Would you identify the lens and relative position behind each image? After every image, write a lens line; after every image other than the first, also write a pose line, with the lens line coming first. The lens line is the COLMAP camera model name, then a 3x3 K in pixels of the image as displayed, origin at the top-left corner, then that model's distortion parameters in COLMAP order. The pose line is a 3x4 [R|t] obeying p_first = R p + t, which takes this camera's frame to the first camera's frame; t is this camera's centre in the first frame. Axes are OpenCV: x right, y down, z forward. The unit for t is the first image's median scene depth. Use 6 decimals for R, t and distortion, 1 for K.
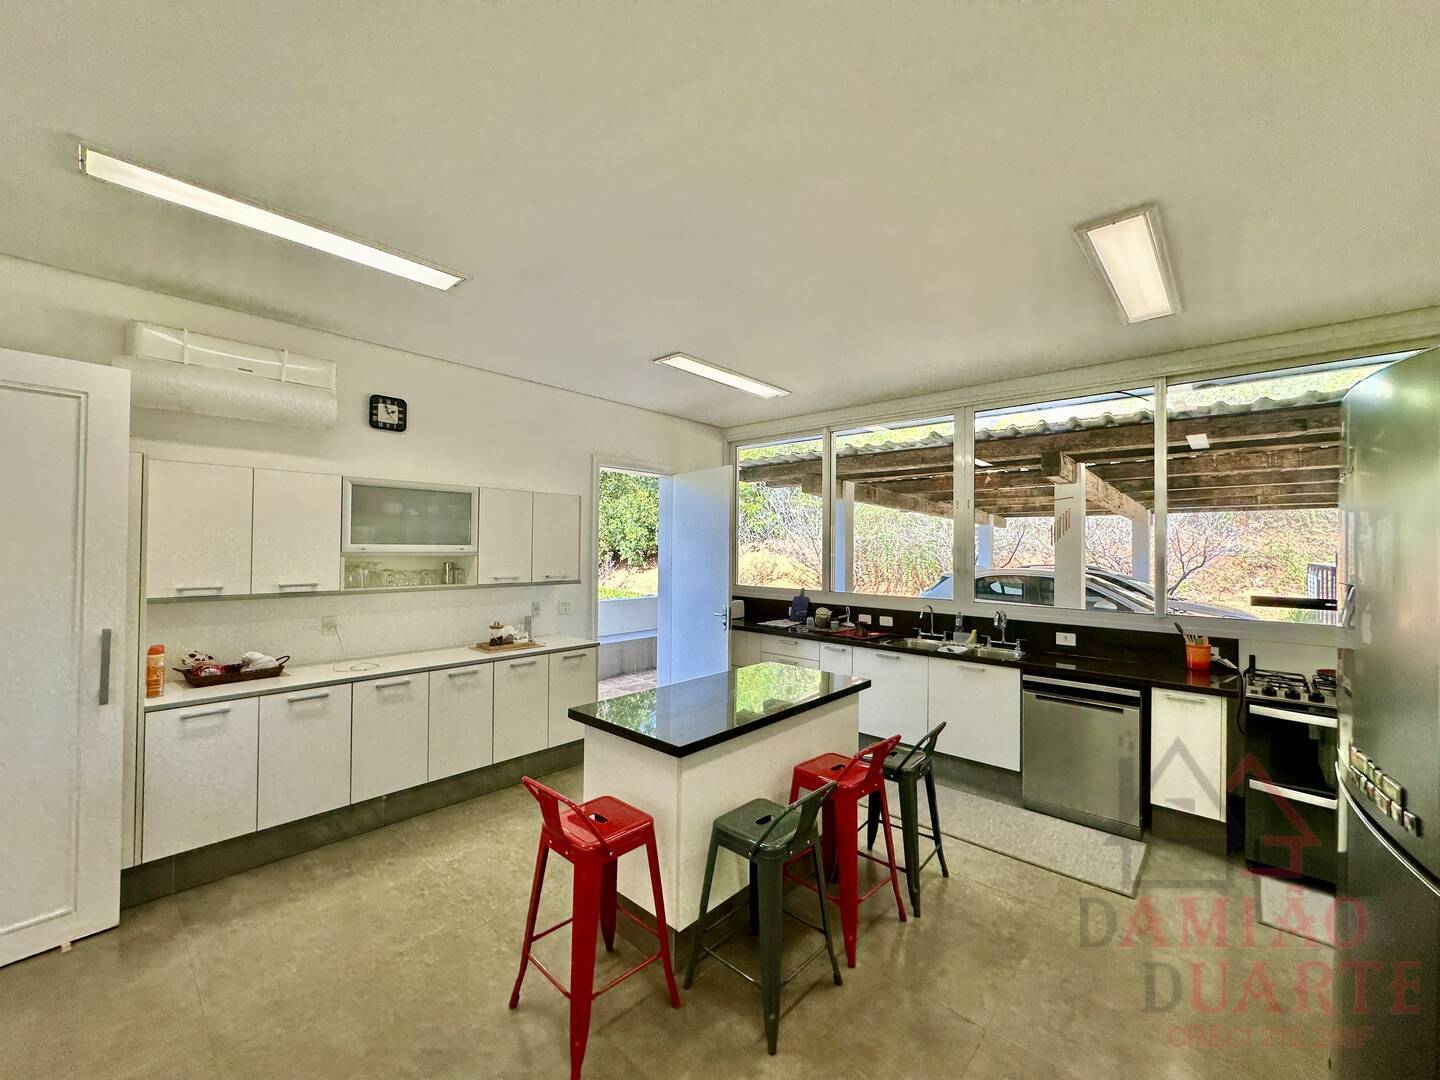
lens RADIAL K [[574.9, 0, 720.8], [0, 574.9, 541.7], [0, 0, 1]] dist [-0.003574, 0.000504]
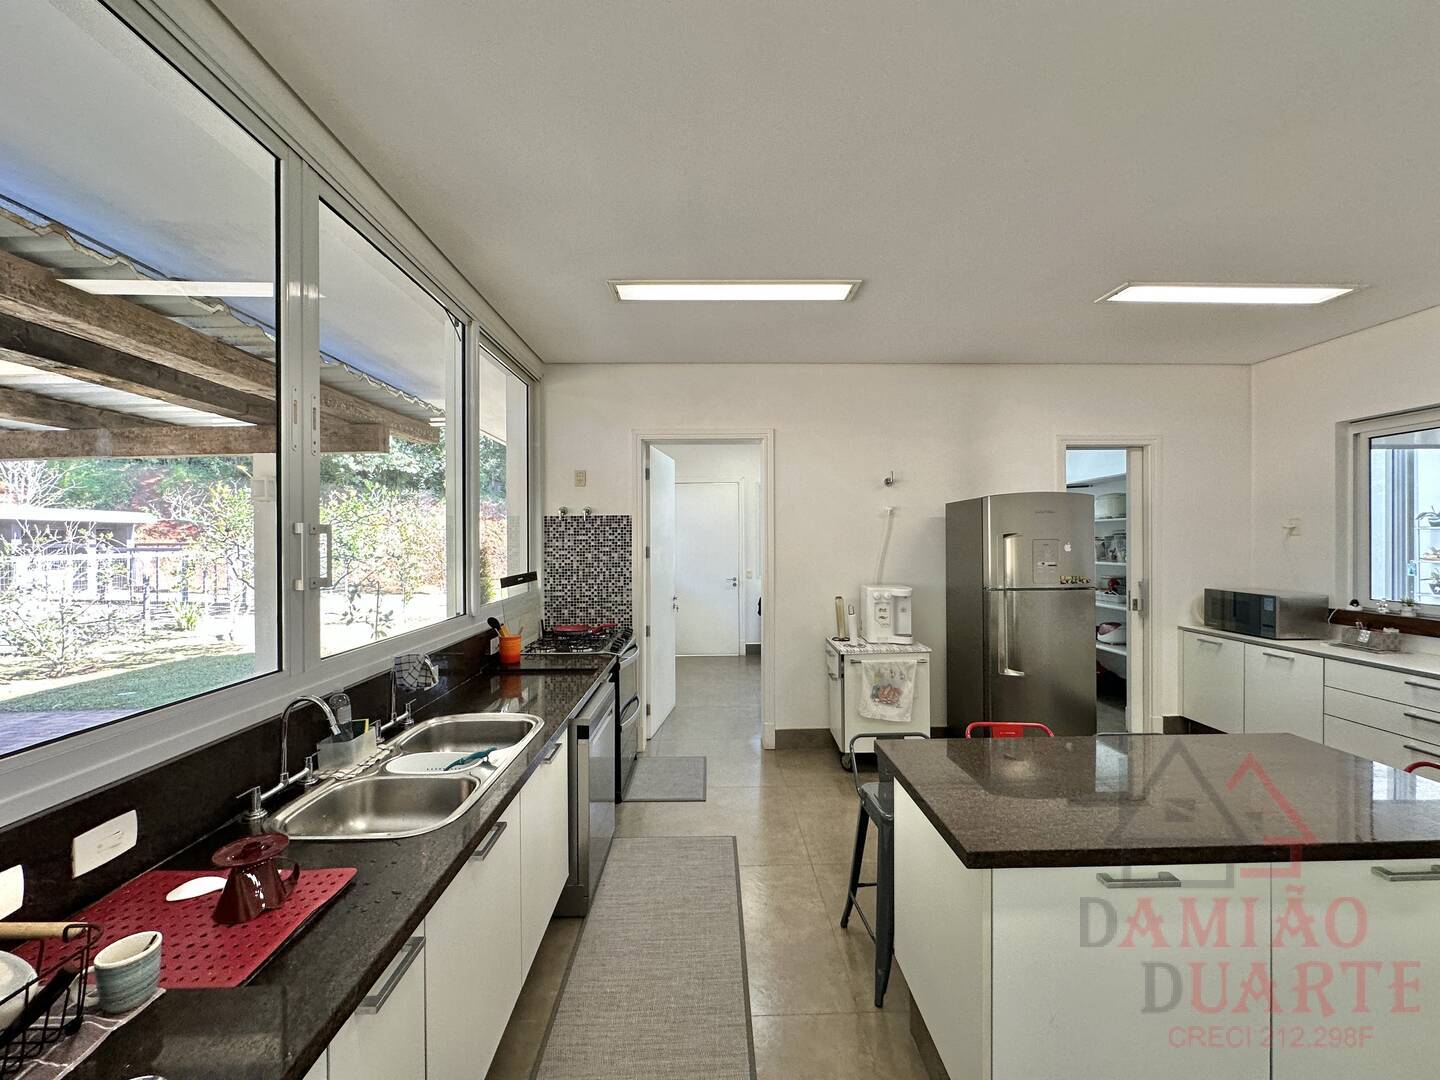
lens RADIAL K [[574.9, 0, 720.8], [0, 574.9, 541.7], [0, 0, 1]] dist [-0.003574, 0.000504]
pose [[-0.688707, -0.002700, 0.725035, -0.047903], [-0.004175, 0.999991, -0.000243, 0.021075], [-0.725028, -0.003194, -0.688712, 1.108787]]
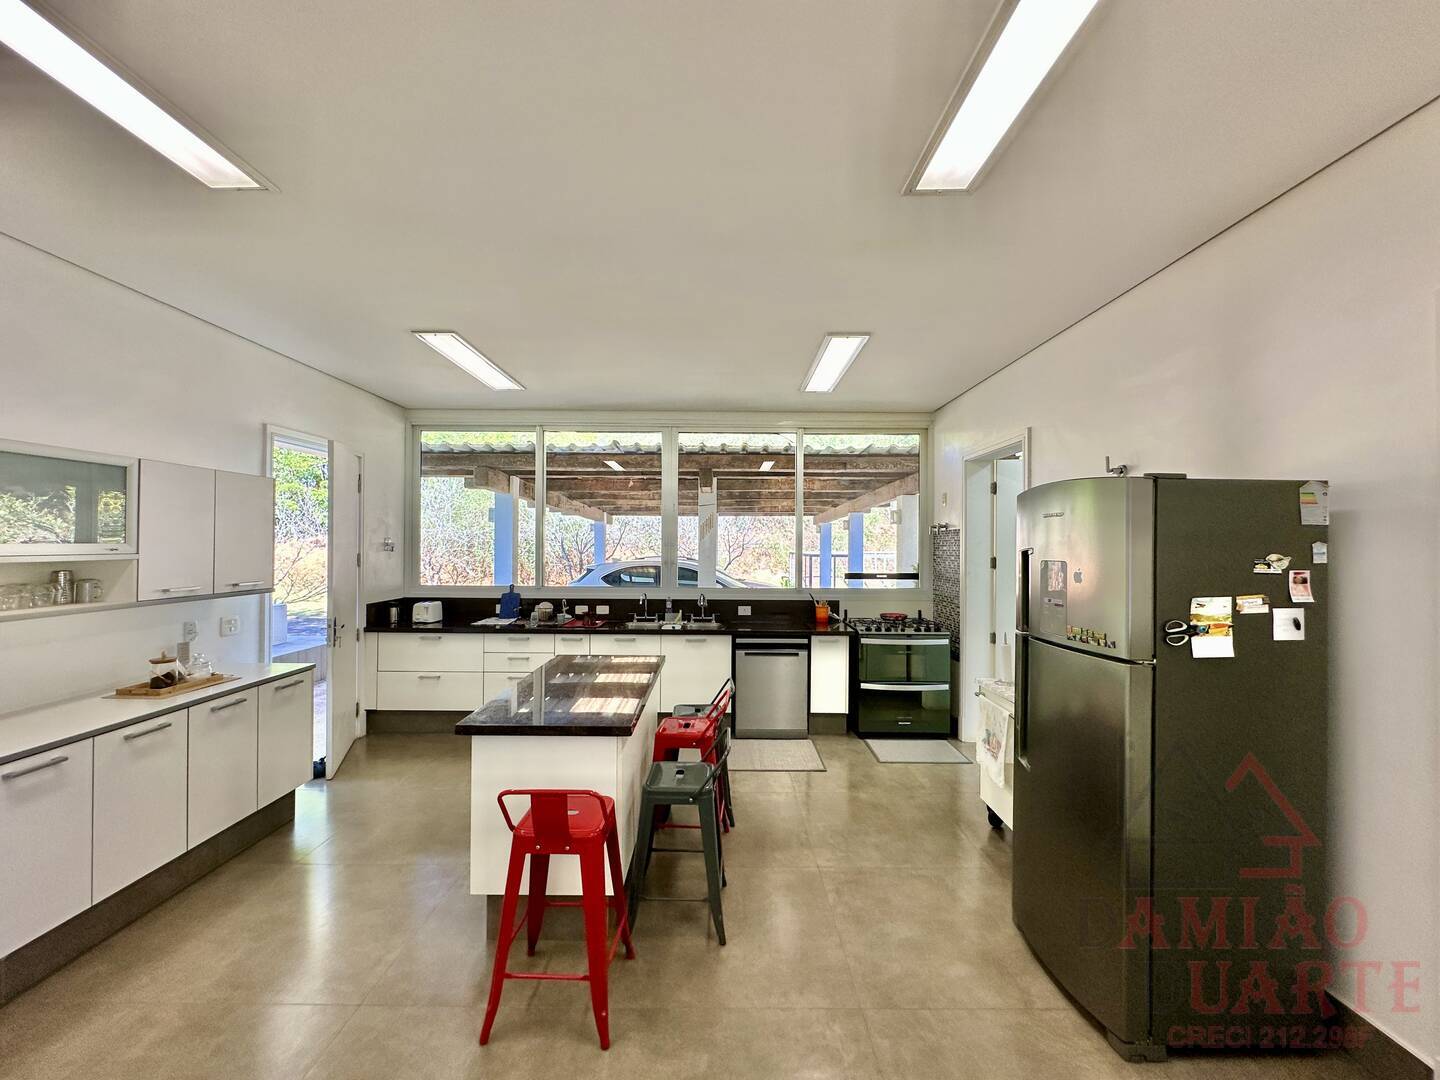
lens RADIAL K [[574.9, 0, 720.8], [0, 574.9, 541.7], [0, 0, 1]] dist [-0.003574, 0.000504]
pose [[0.742773, -0.002413, 0.669539, -0.321850], [-0.004763, 0.999949, 0.008887, -0.004463], [-0.669526, -0.009790, 0.742724, 0.029746]]
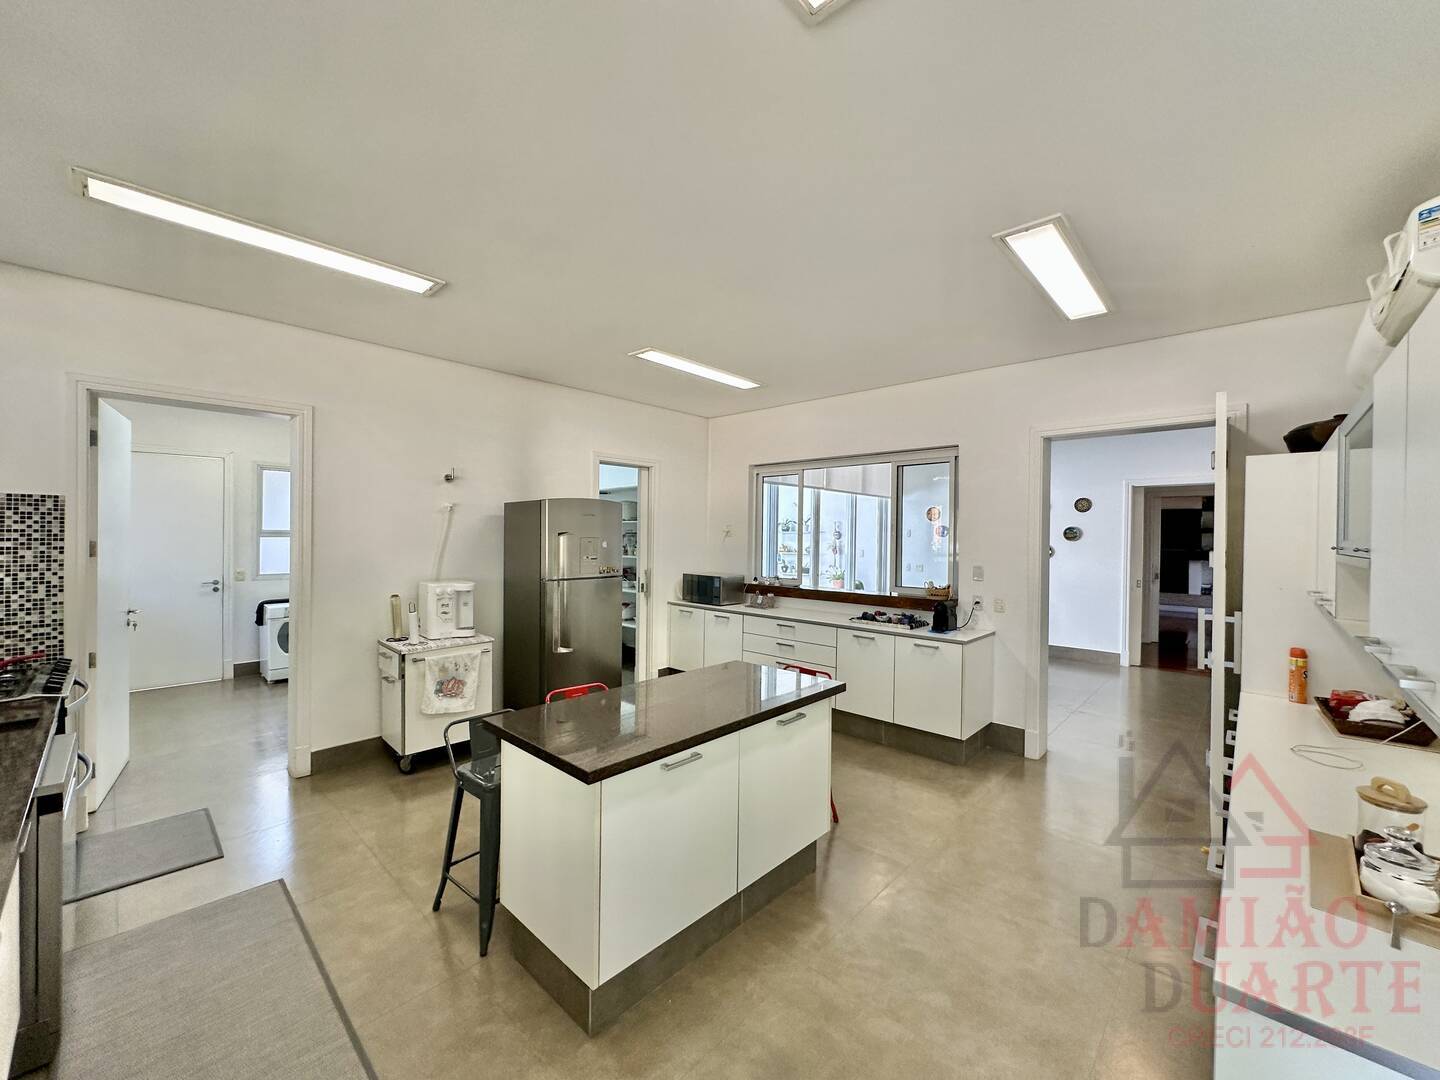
lens RADIAL K [[574.9, 0, 720.8], [0, 574.9, 541.7], [0, 0, 1]] dist [-0.003574, 0.000504]
pose [[-0.999726, -0.015139, 0.017840, -0.020014], [-0.015114, 0.999885, 0.001525, 0.018116], [-0.017861, 0.001255, -0.999840, 1.205016]]
